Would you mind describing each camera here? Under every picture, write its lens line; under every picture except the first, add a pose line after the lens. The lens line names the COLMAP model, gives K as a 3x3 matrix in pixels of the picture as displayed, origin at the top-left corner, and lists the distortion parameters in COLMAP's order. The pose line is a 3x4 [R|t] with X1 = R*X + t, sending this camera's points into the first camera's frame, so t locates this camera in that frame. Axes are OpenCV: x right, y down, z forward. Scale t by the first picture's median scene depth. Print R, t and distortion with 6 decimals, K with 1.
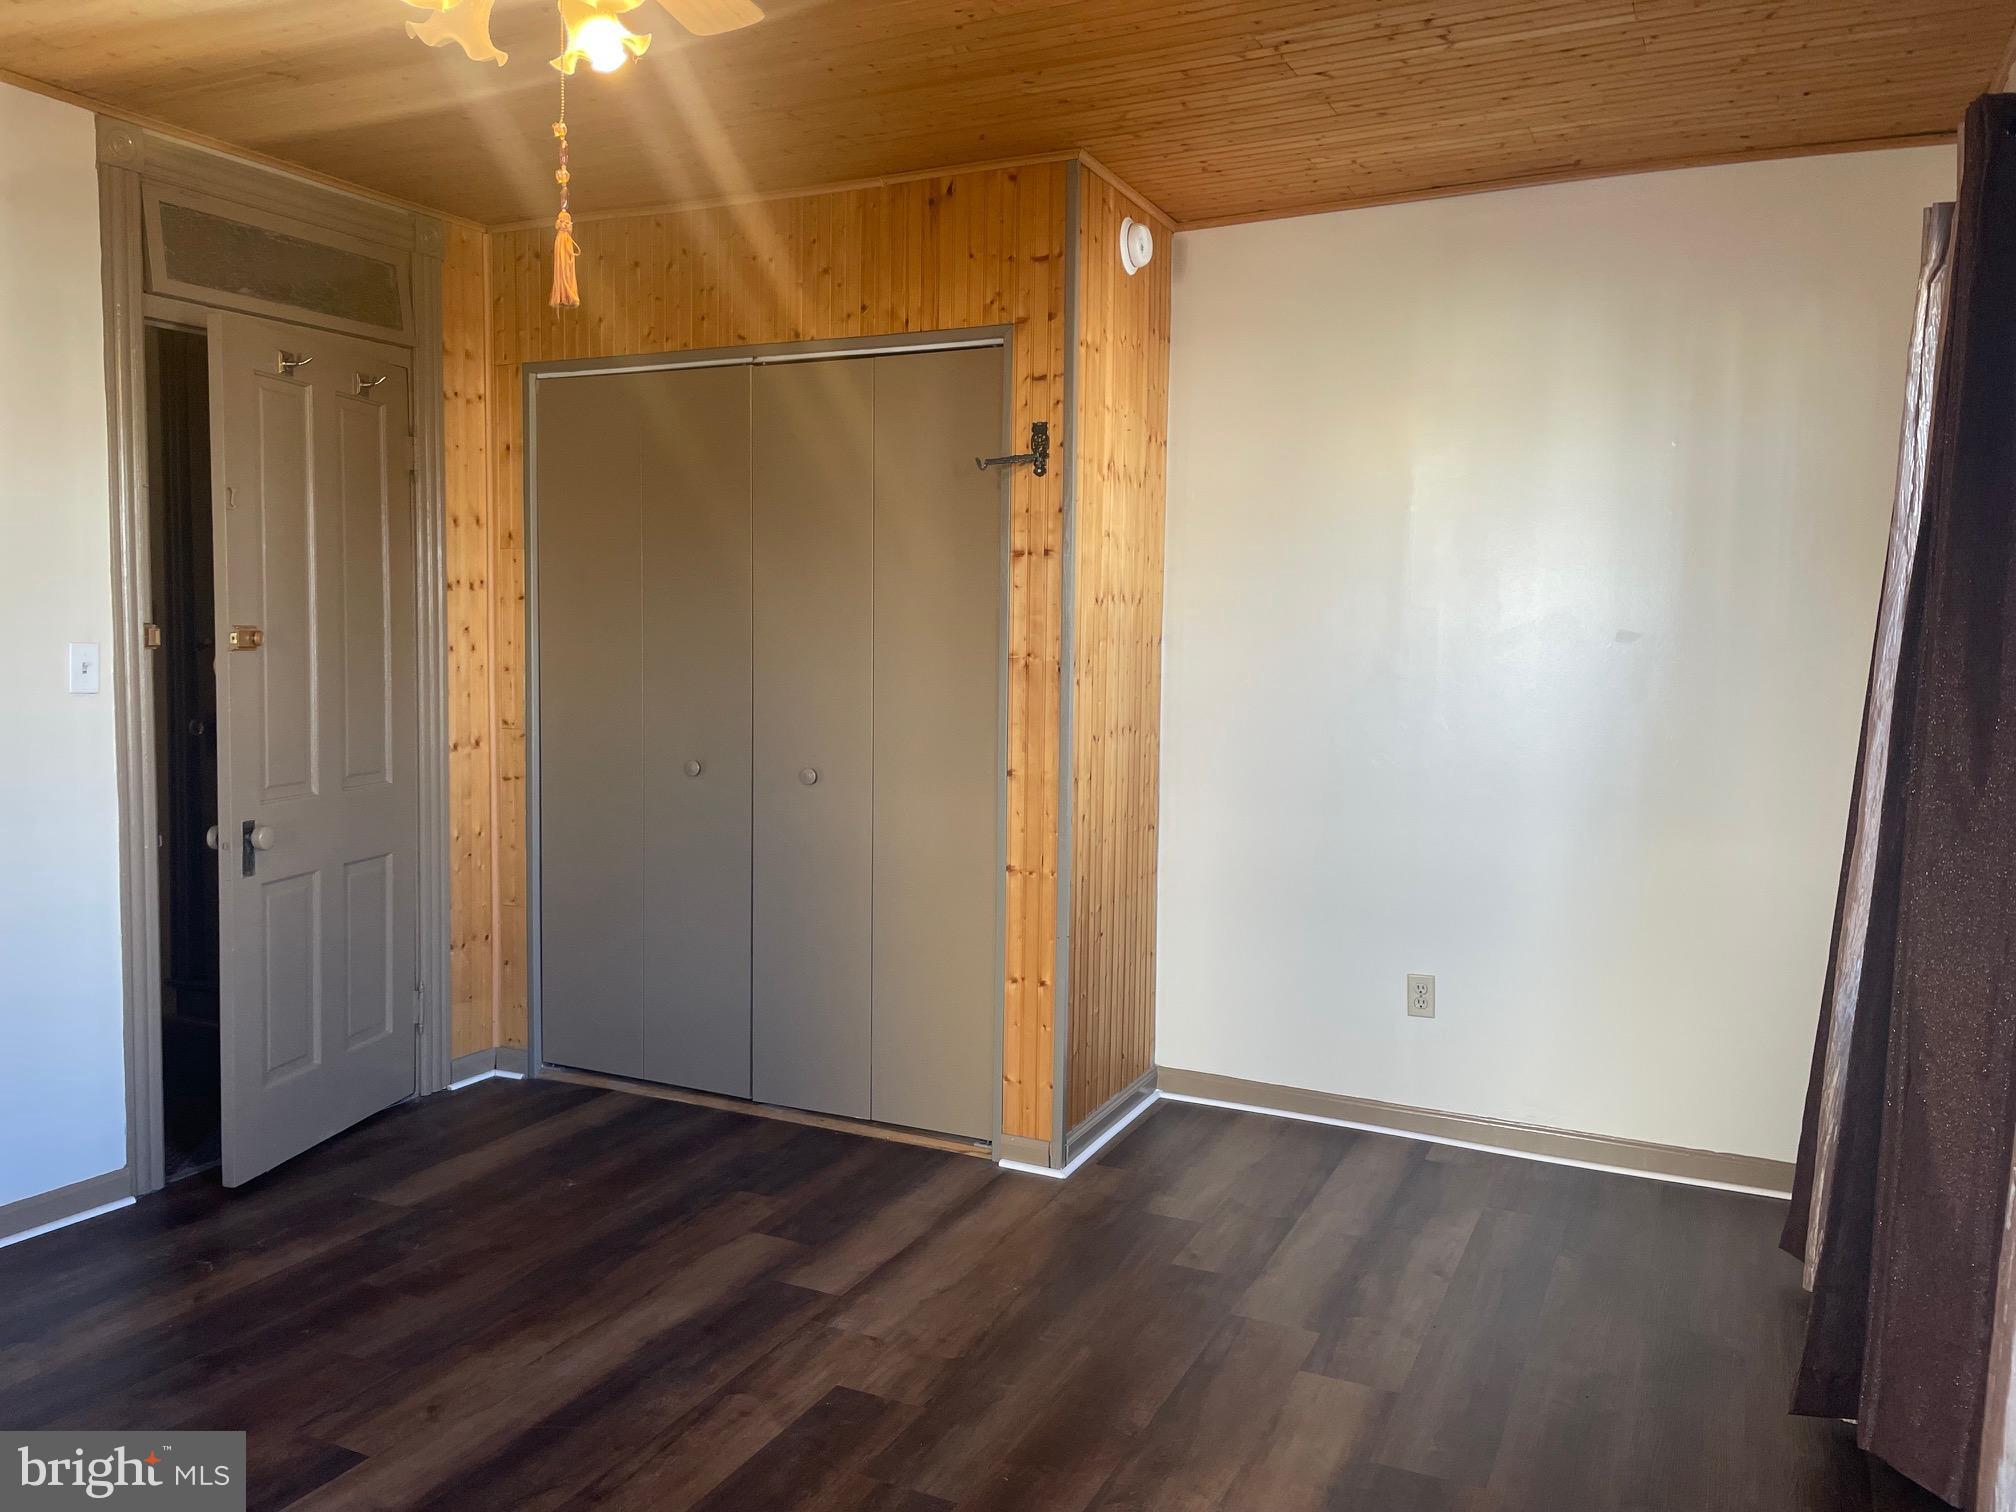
lens RADIAL K [[1514.7, 0, 992.3], [0, 1514.7, 746.8], [0, 0, 1]] dist [0.061915, -0.078034]
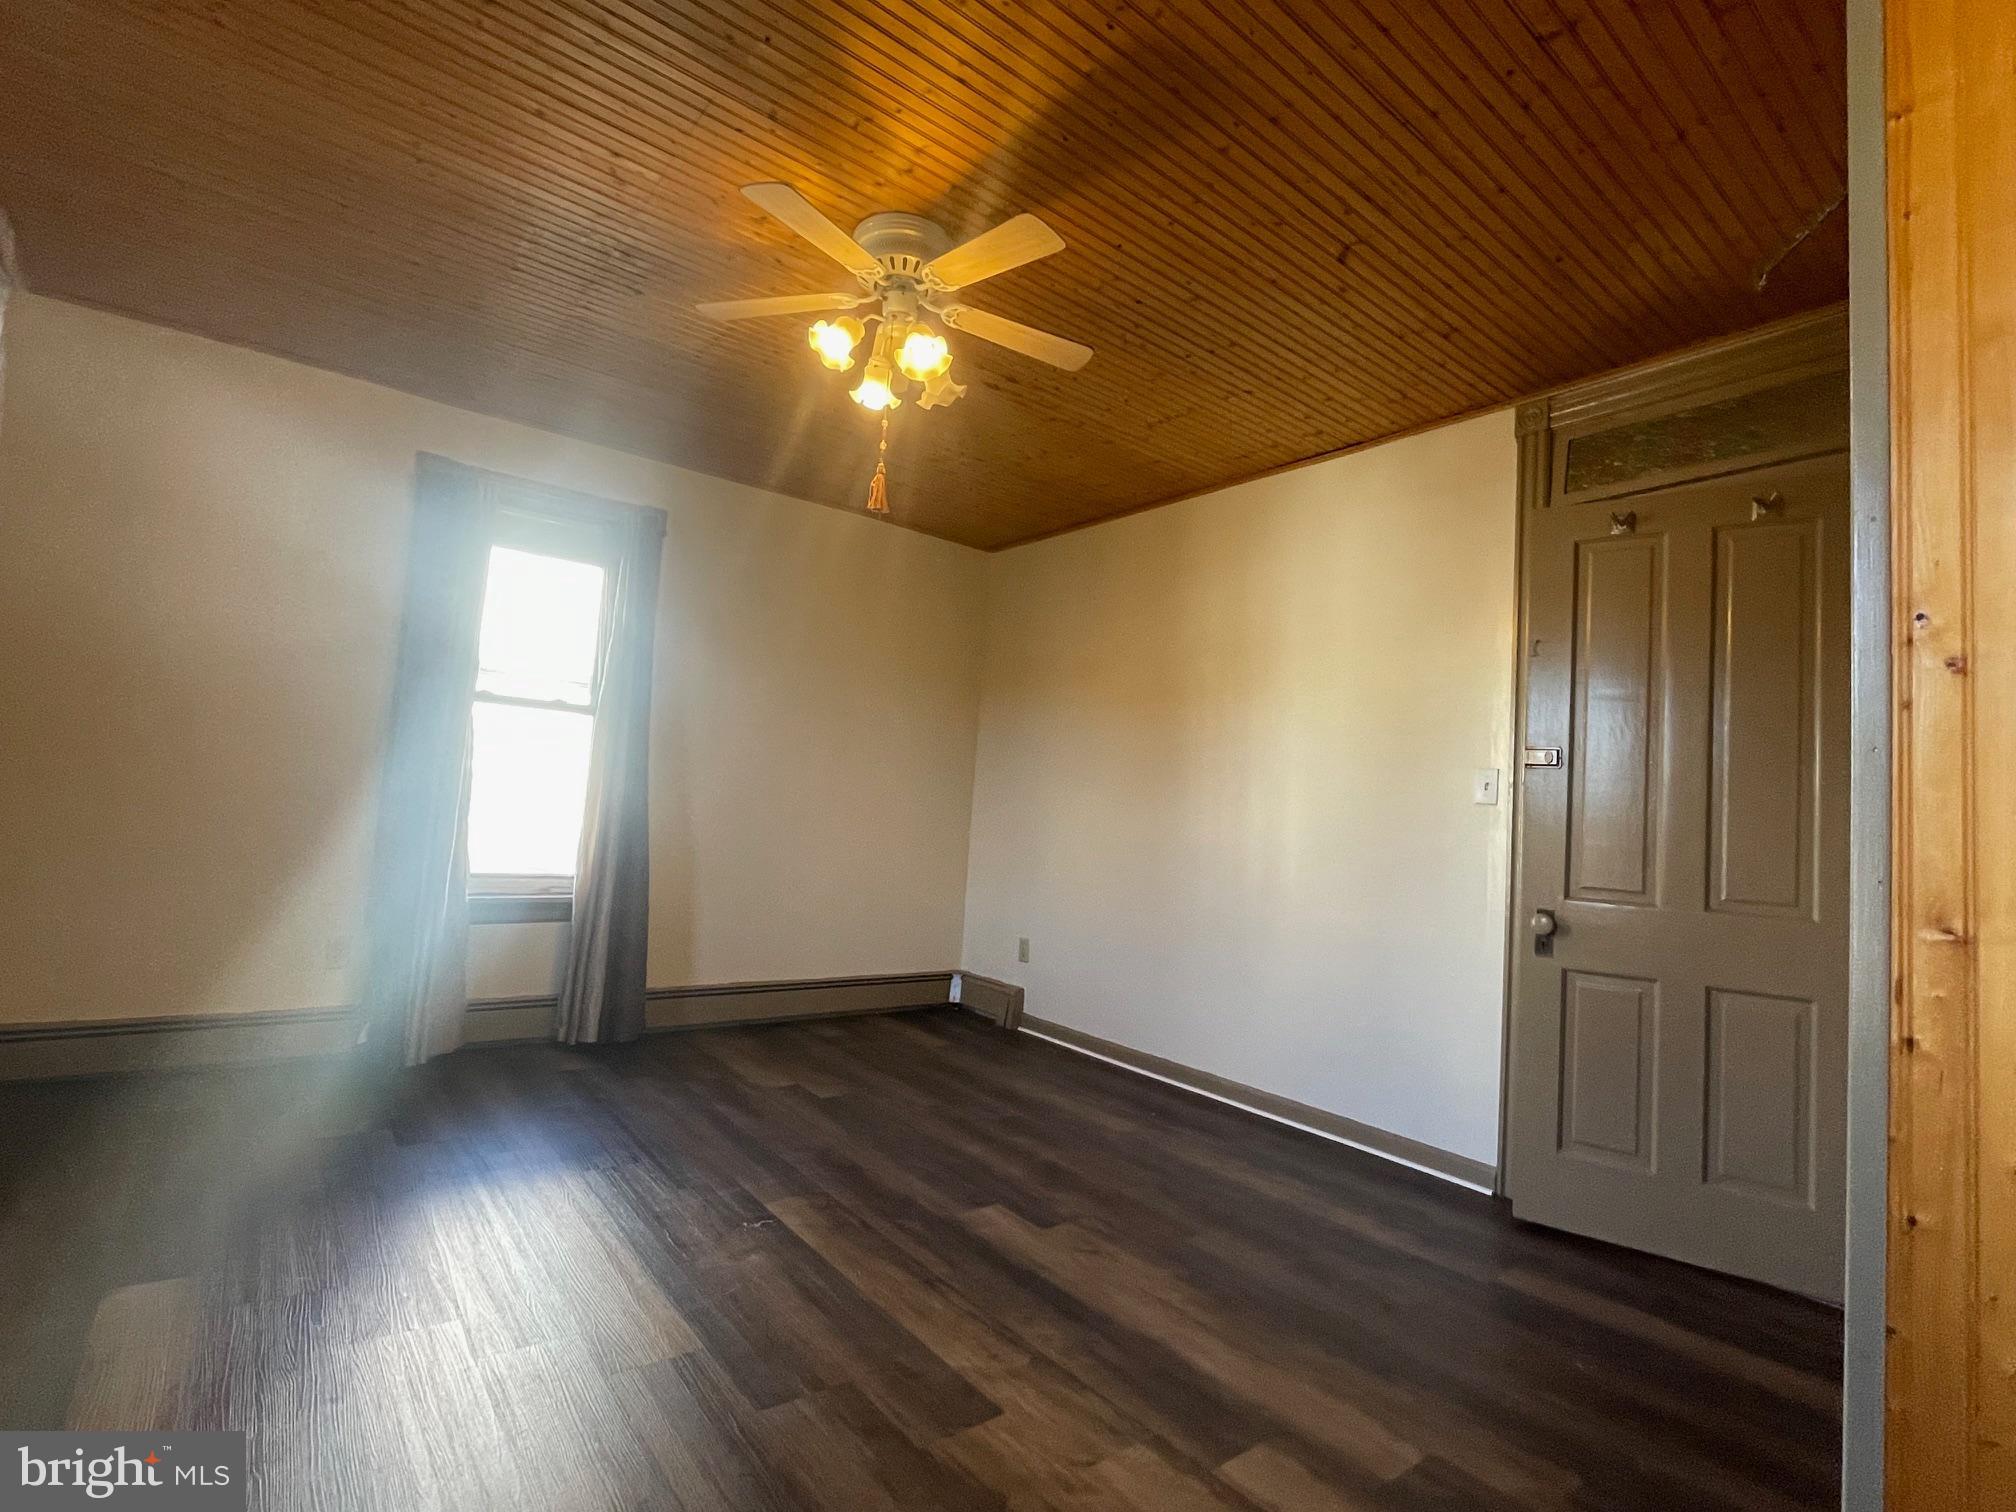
lens RADIAL K [[956.1, 0, 1005.3], [0, 956.1, 755.0], [0, 0, 1]] dist [-0.008232, 0.000547]
pose [[-0.432565, -0.099481, -0.896097, 0.385859], [-0.134745, 0.989865, -0.044846, 0.019409], [0.891477, 0.101346, -0.441586, 0.961256]]
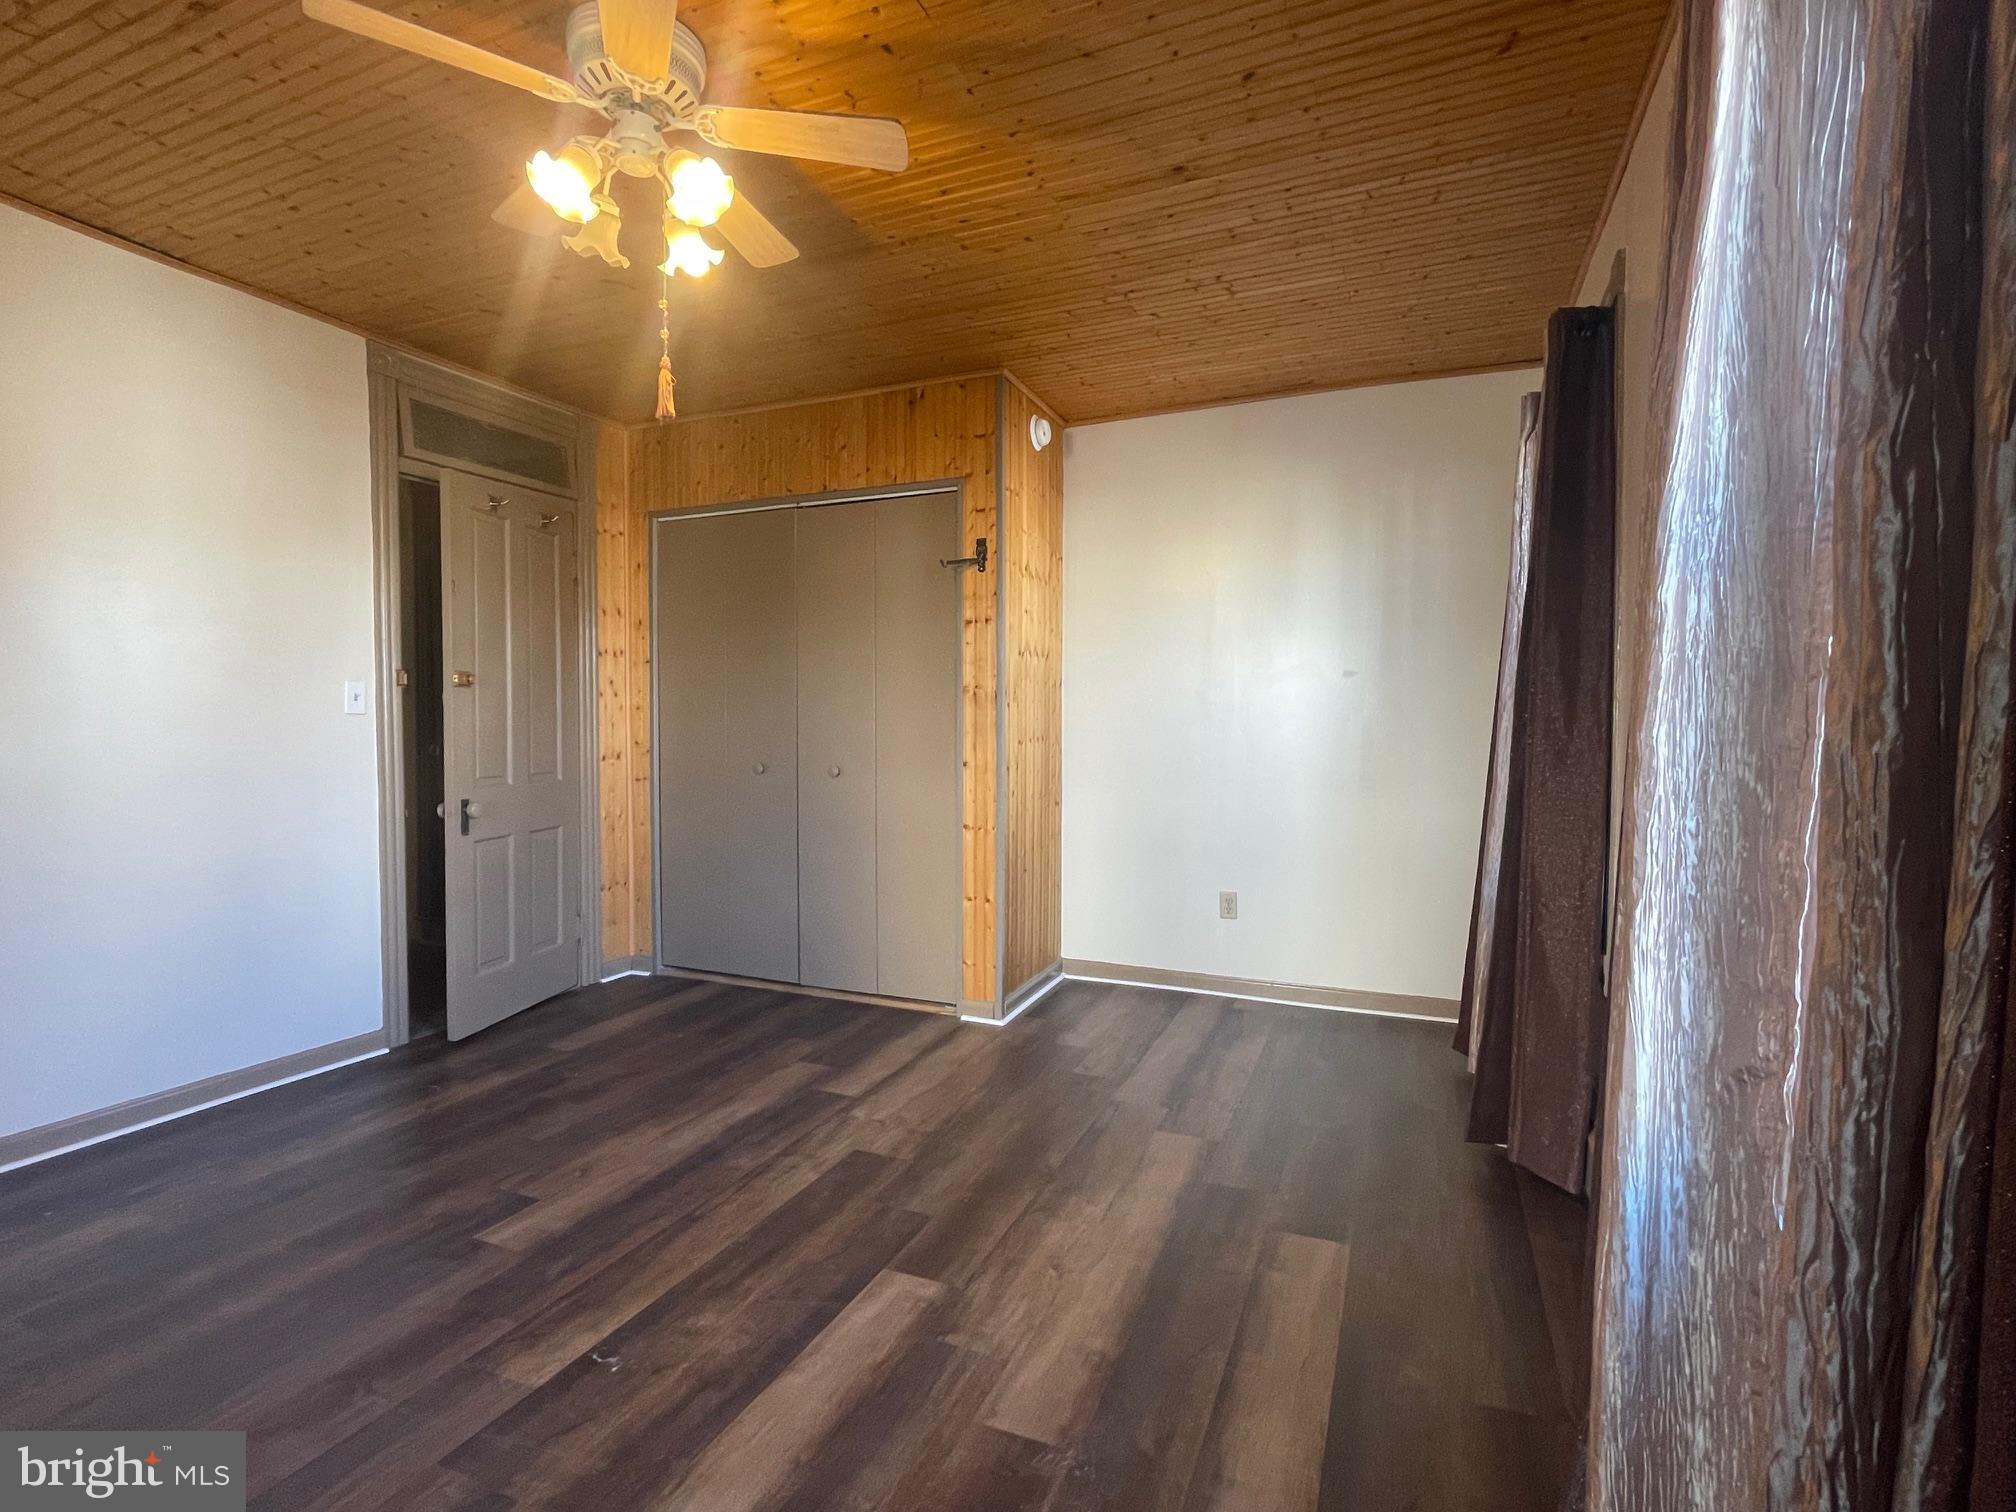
lens RADIAL K [[956.1, 0, 1004.2], [0, 956.1, 763.8], [0, 0, 1]] dist [-0.008232, 0.000547]
pose [[0.998692, -0.012301, 0.049636, 0.003353], [0.013932, 0.999370, -0.032646, 0.053025], [-0.049203, 0.033295, 0.998234, 0.025151]]
